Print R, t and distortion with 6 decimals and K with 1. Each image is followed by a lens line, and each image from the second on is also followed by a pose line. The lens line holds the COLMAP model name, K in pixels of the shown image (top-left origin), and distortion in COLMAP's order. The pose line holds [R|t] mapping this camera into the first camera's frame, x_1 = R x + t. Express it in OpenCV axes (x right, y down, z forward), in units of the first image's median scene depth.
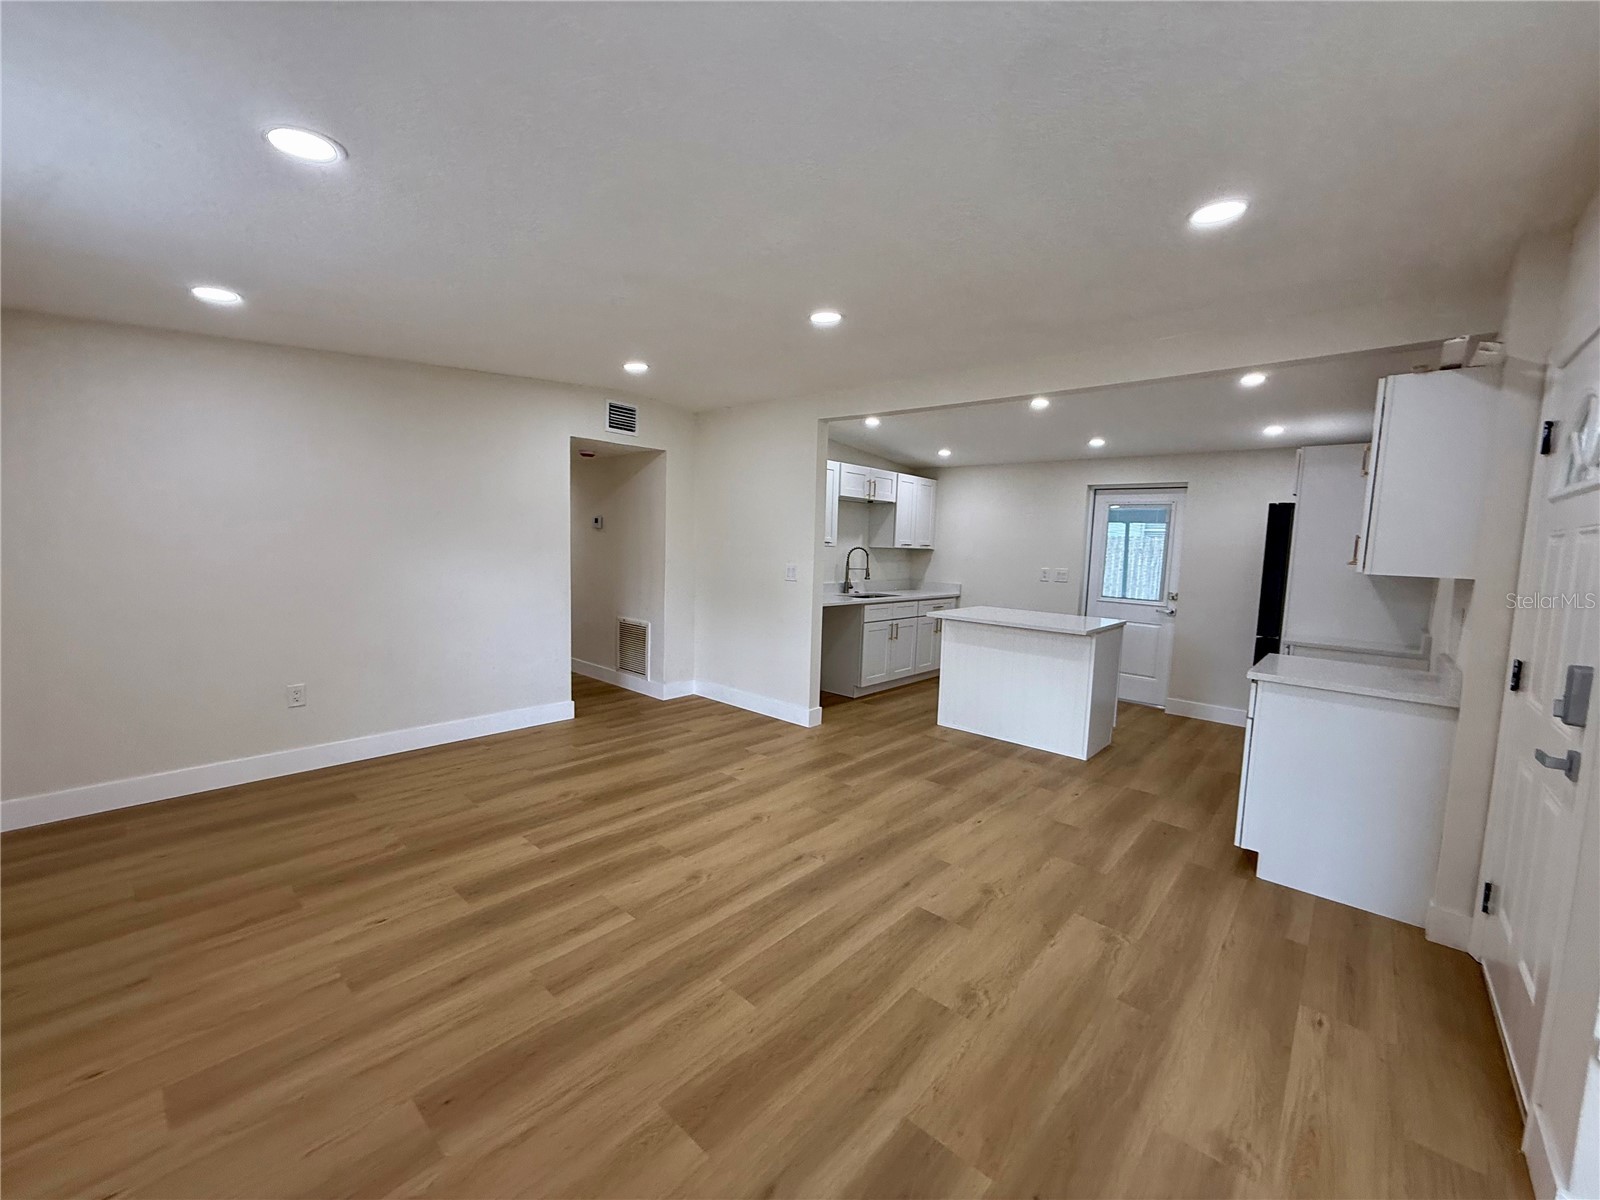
lens RADIAL K [[637.4, 0, 792.8], [0, 637.4, 600.0], [0, 0, 1]] dist [0.000730, 0.000343]
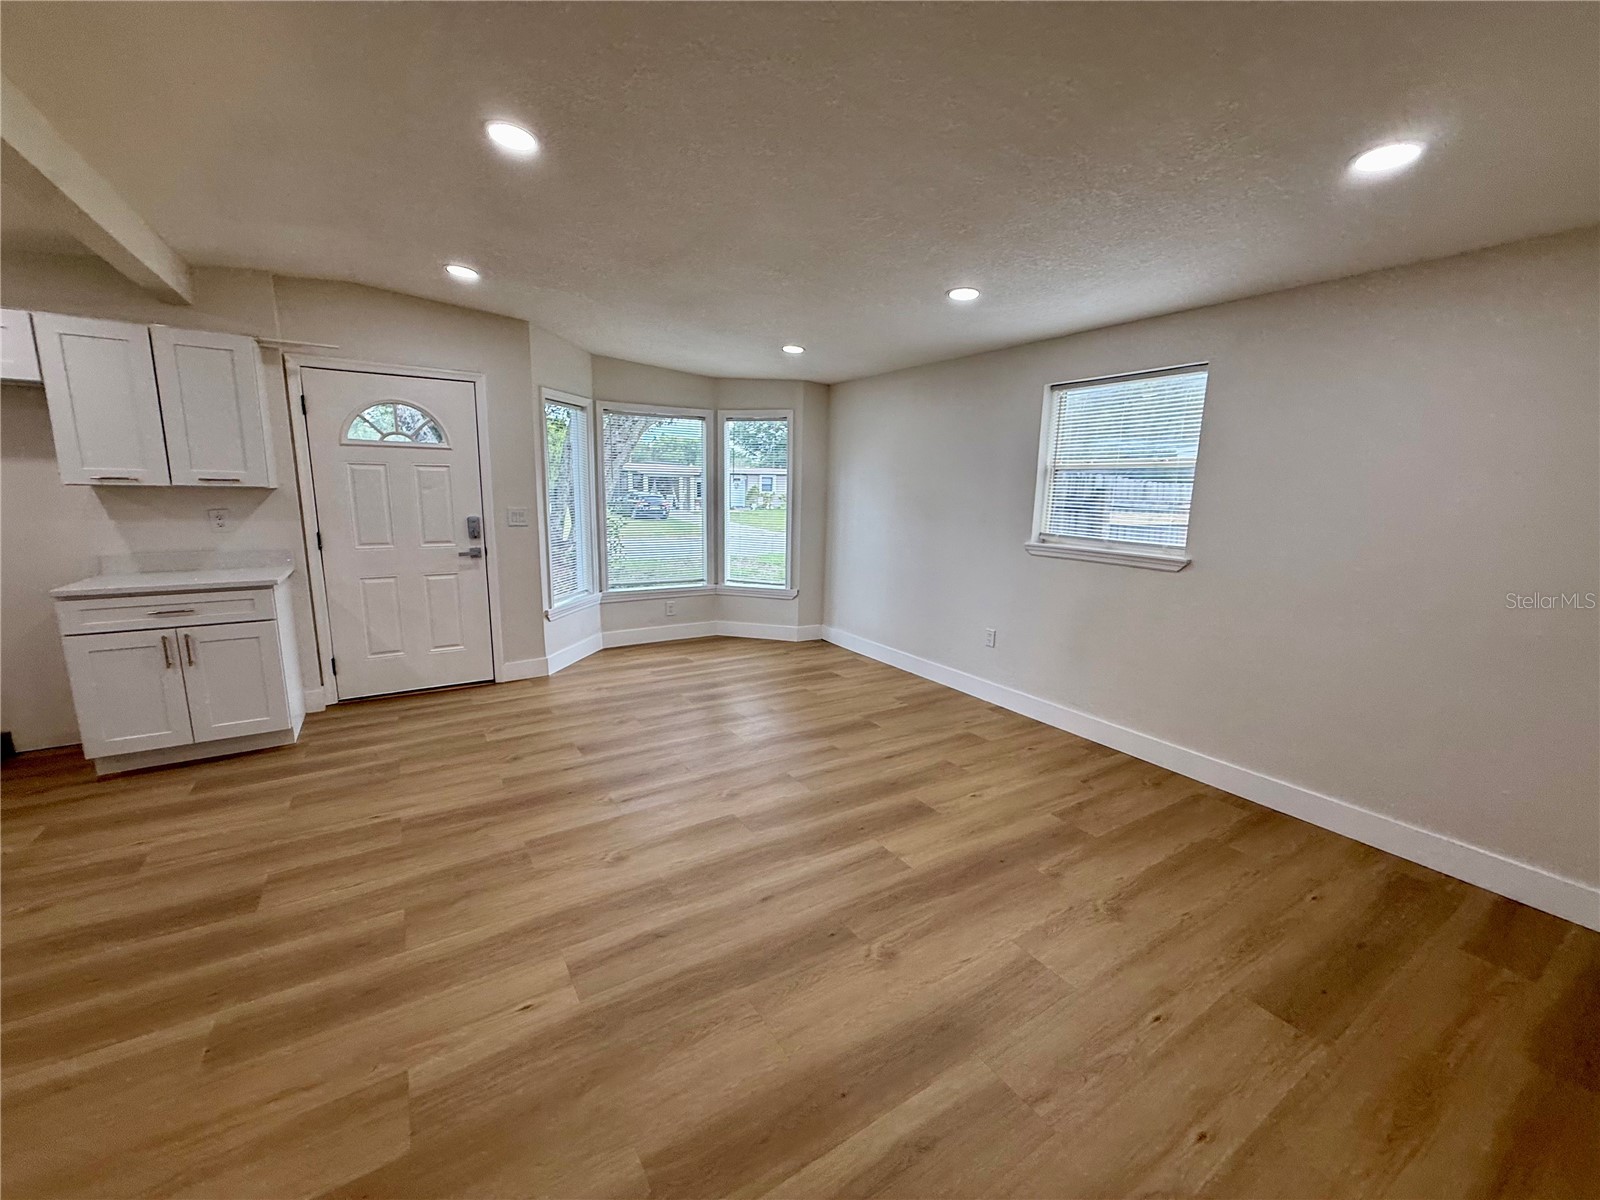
lens RADIAL K [[637.4, 0, 794.1], [0, 637.4, 600.4], [0, 0, 1]] dist [0.000730, 0.000343]
pose [[-0.959717, -0.097558, 0.263488, -0.349916], [-0.022873, 0.961799, 0.272798, -0.132975], [-0.280036, 0.255782, -0.925287, 1.292090]]
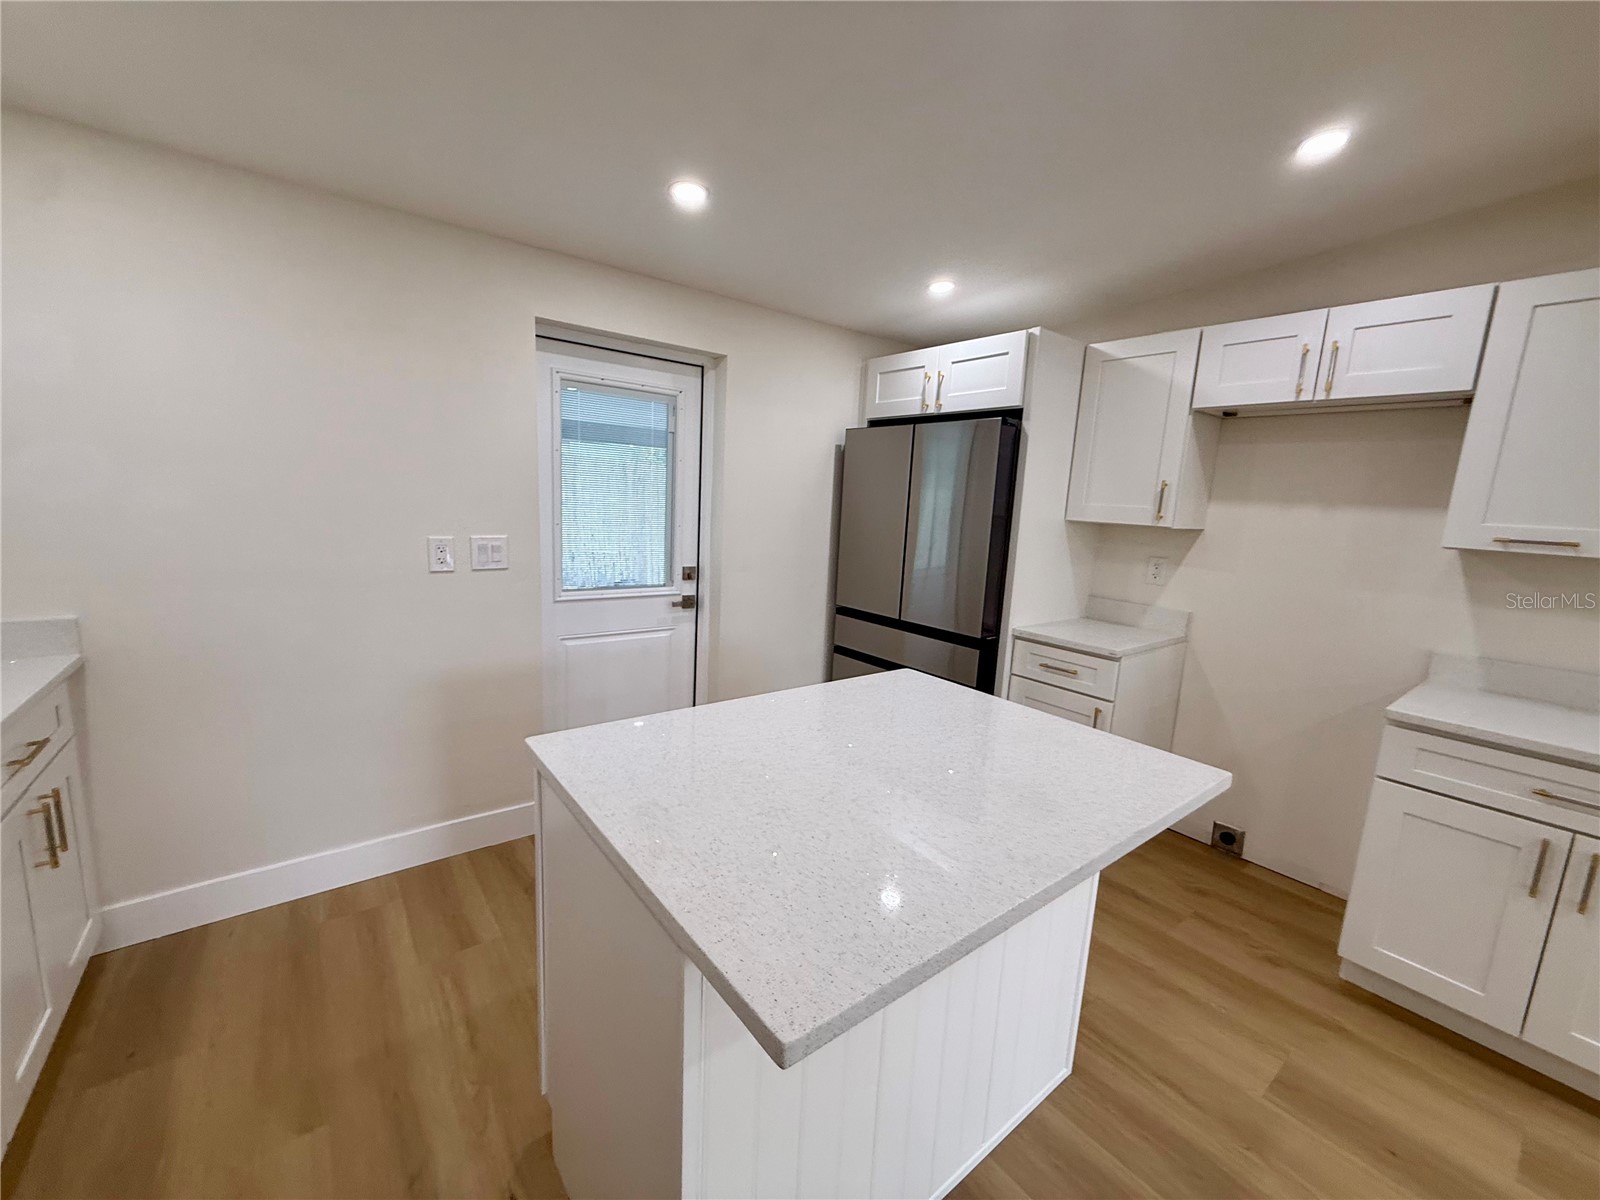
lens RADIAL K [[637.4, 0, 798.1], [0, 637.4, 604.2], [0, 0, 1]] dist [0.000730, 0.000343]
pose [[0.177791, -0.191977, 0.965161, 0.128776], [0.050098, 0.981280, 0.185955, -0.112191], [-0.982792, 0.015291, 0.184080, 1.196483]]
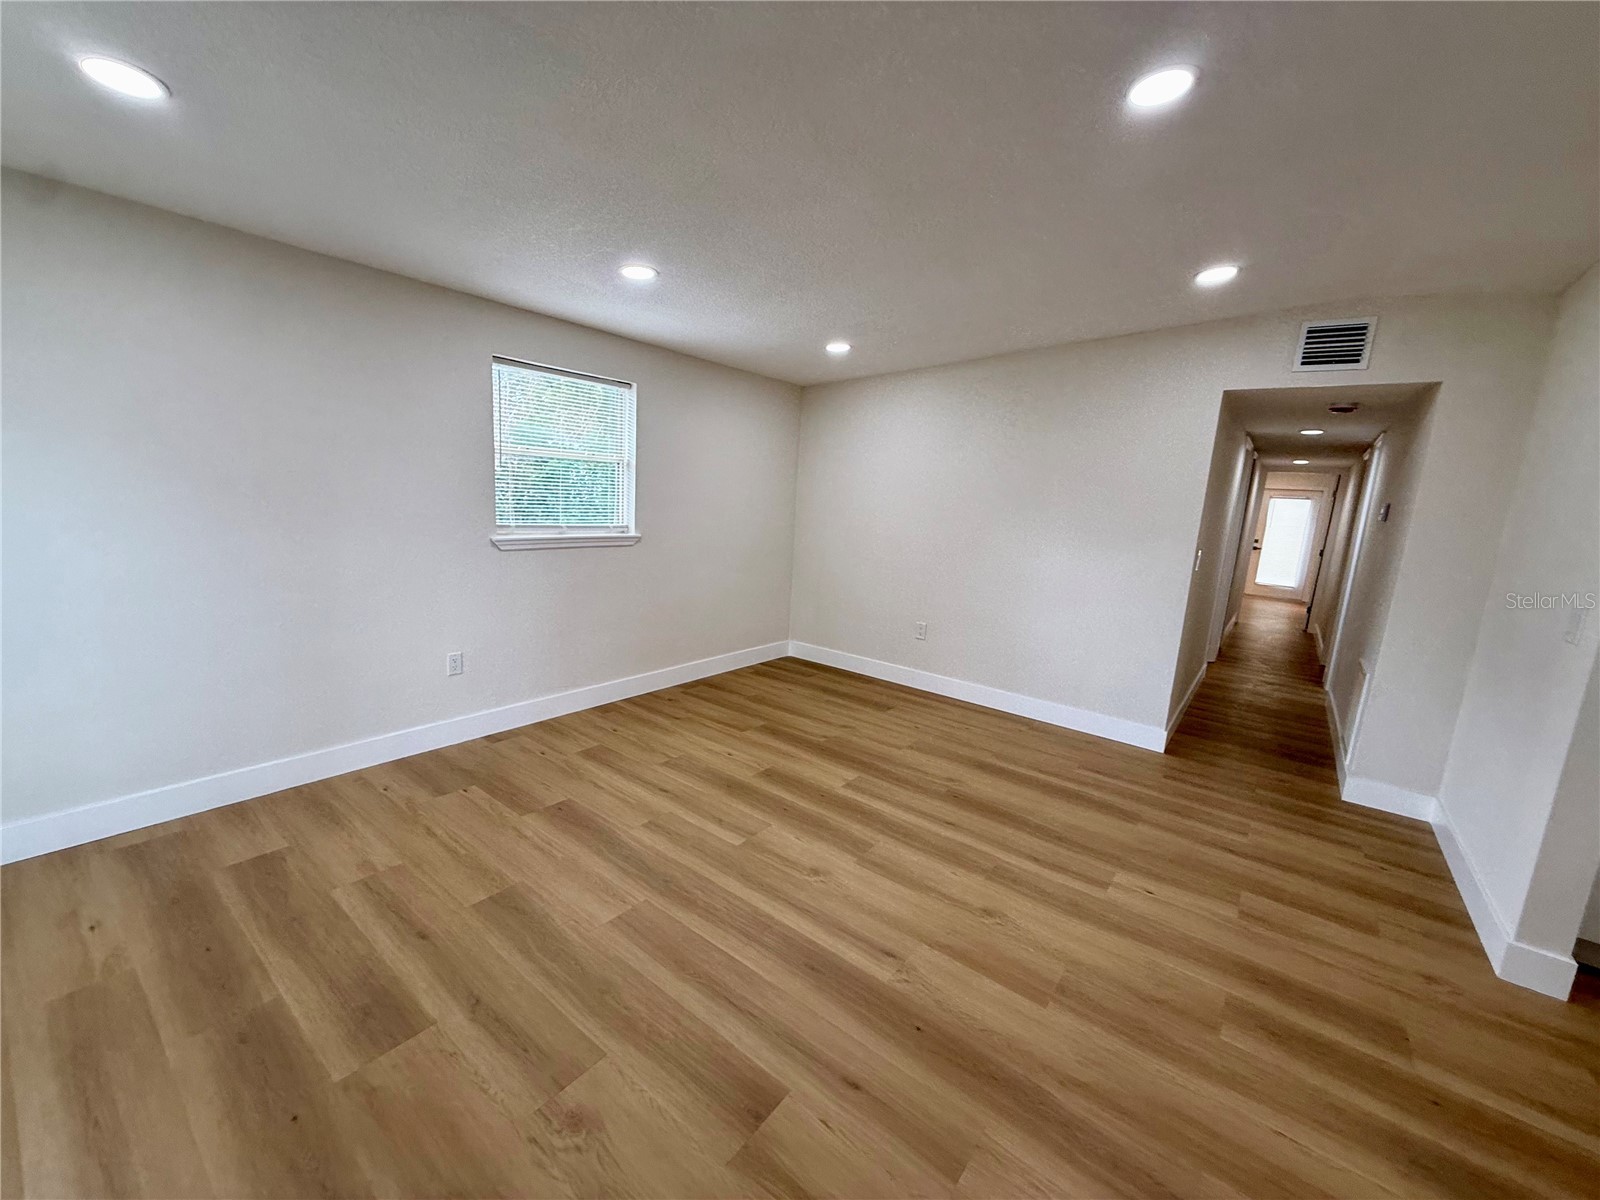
lens RADIAL K [[637.4, 0, 793.4], [0, 637.4, 599.5], [0, 0, 1]] dist [0.000730, 0.000343]
pose [[0.075885, 0.144067, -0.986654, 0.471659], [-0.149802, 0.979924, 0.131563, -0.046095], [0.985800, 0.137820, 0.095943, 0.558265]]
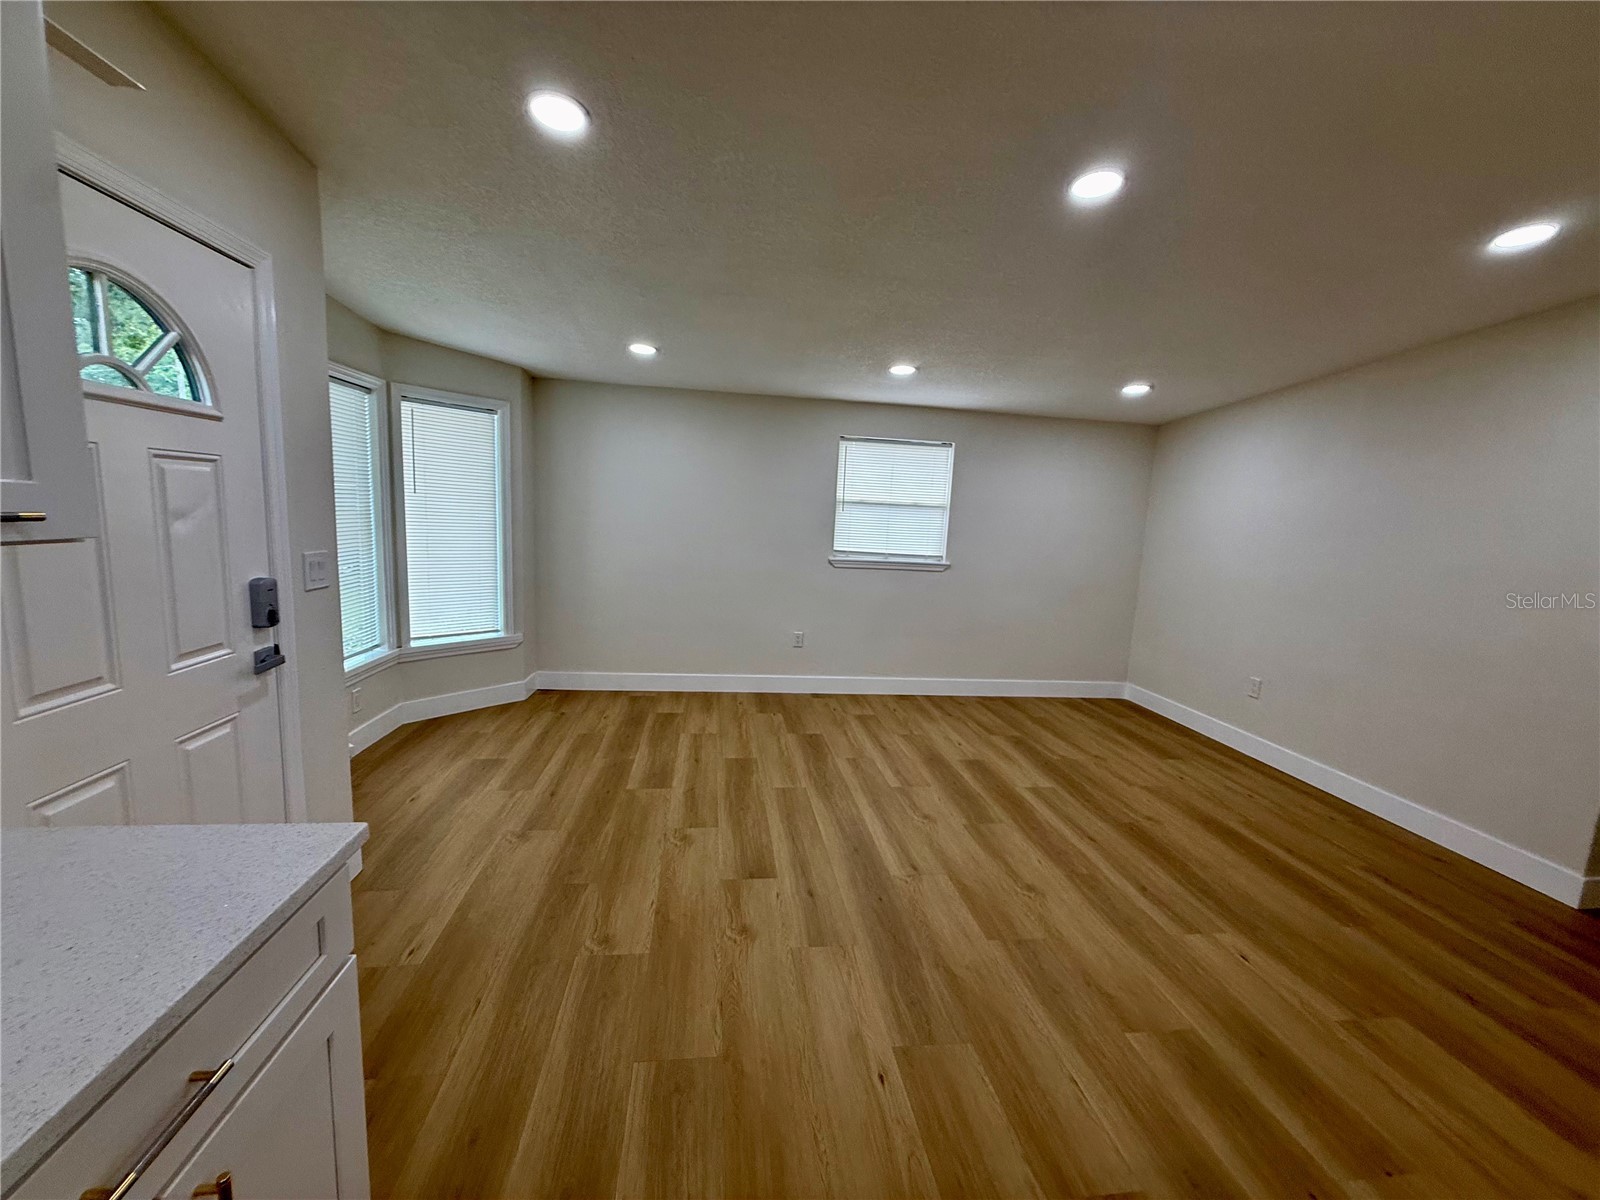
lens RADIAL K [[637.4, 0, 793.6], [0, 637.4, 604.6], [0, 0, 1]] dist [0.000730, 0.000343]
pose [[-0.650092, 0.046706, -0.758419, 0.589627], [-0.140288, 0.973573, 0.180207, -0.081802], [0.746793, 0.223548, -0.626360, 0.990388]]
